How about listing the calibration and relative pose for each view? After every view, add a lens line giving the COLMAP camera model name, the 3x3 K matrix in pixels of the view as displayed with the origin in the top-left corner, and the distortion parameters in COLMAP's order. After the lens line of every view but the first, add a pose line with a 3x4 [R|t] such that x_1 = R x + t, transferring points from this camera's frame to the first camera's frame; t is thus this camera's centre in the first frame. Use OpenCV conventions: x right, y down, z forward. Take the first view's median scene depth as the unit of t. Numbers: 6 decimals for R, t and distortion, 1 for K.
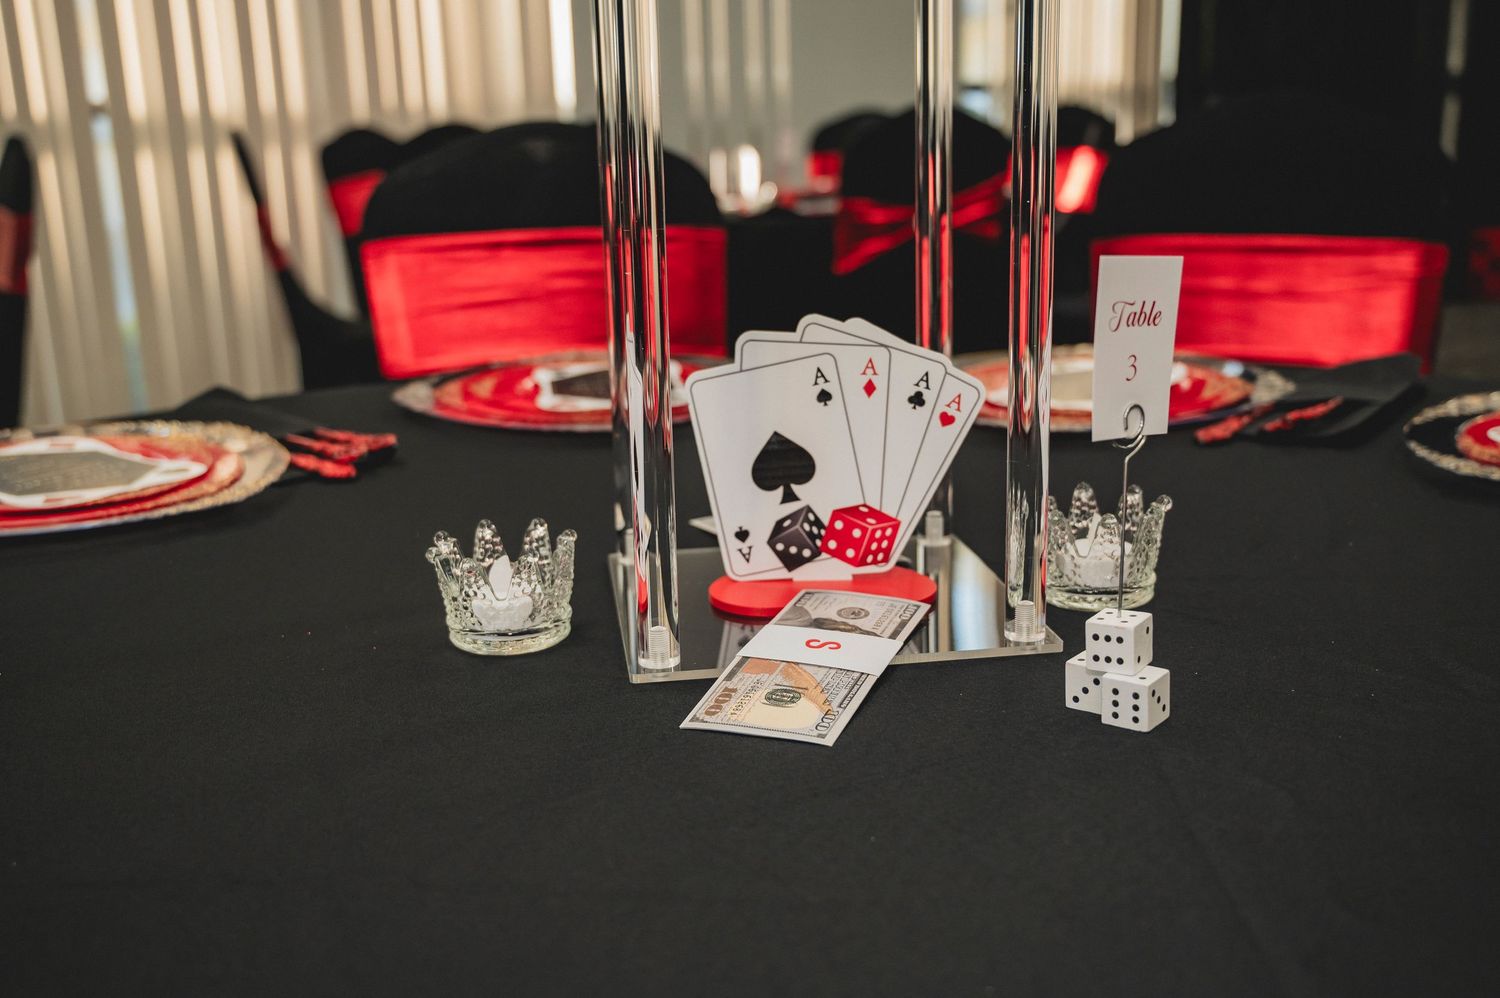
lens RADIAL K [[1578.4, 0, 750.0], [0, 1578.4, 499.0], [0, 0, 1]] dist [-0.006818, 0.009322]
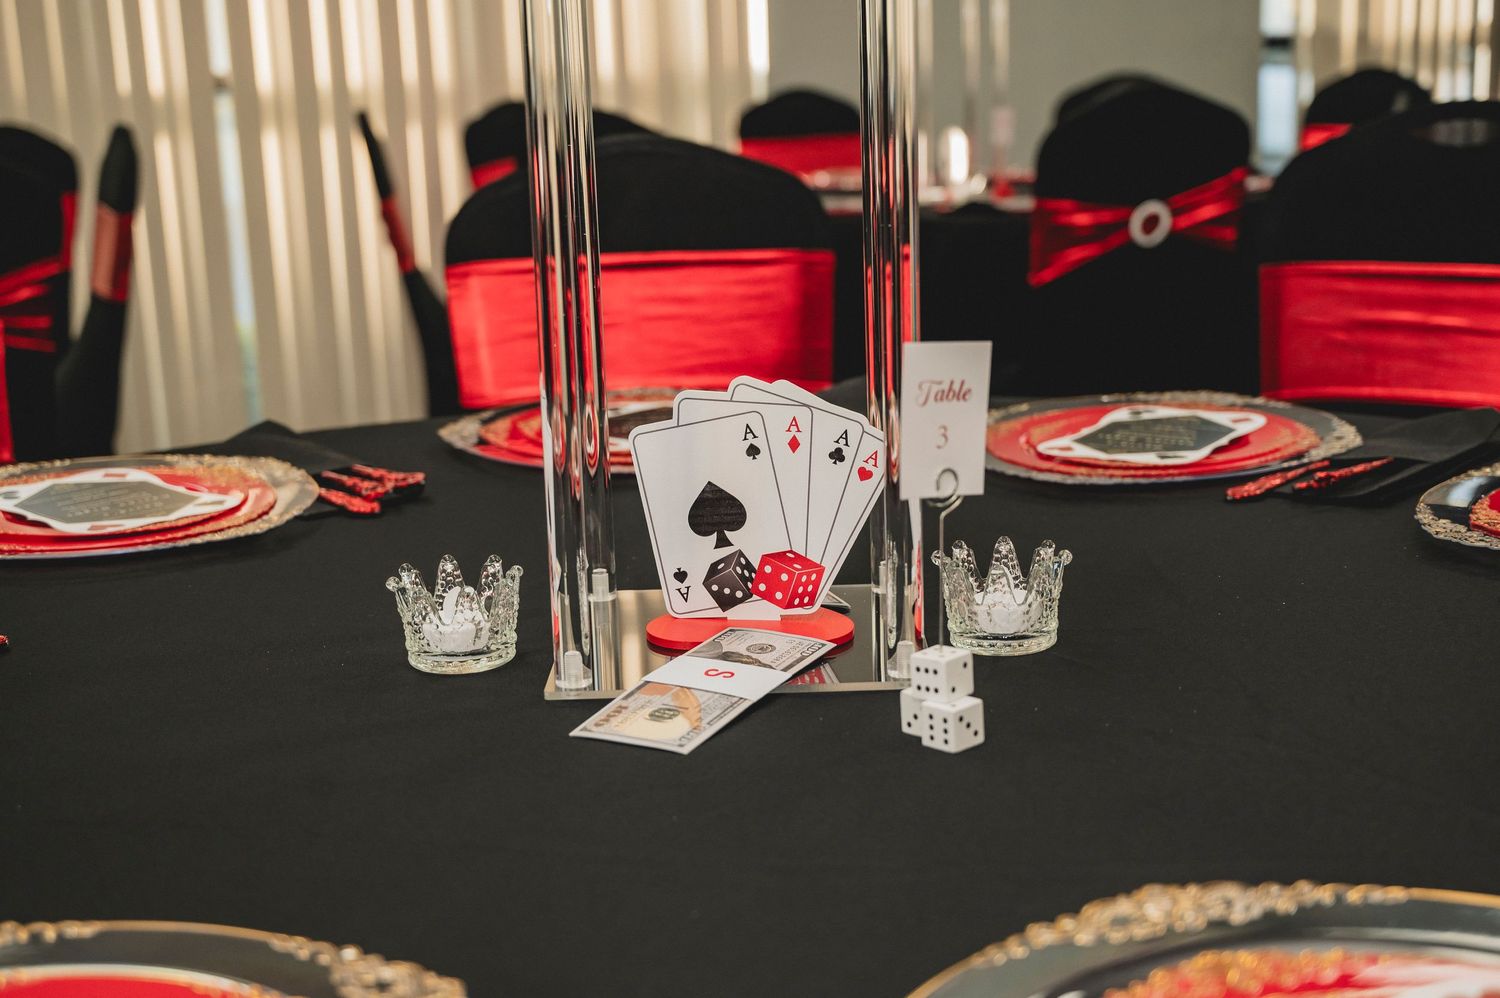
lens RADIAL K [[2055.6, 0, 750.0], [0, 2055.6, 499.0], [0, 0, 1]] dist [-0.038324, -0.036562]
pose [[0.989231, 0.024187, -0.144348, 0.246752], [-0.027732, 0.999360, -0.022600, 0.000584], [0.143709, 0.026360, 0.989269, -0.398322]]
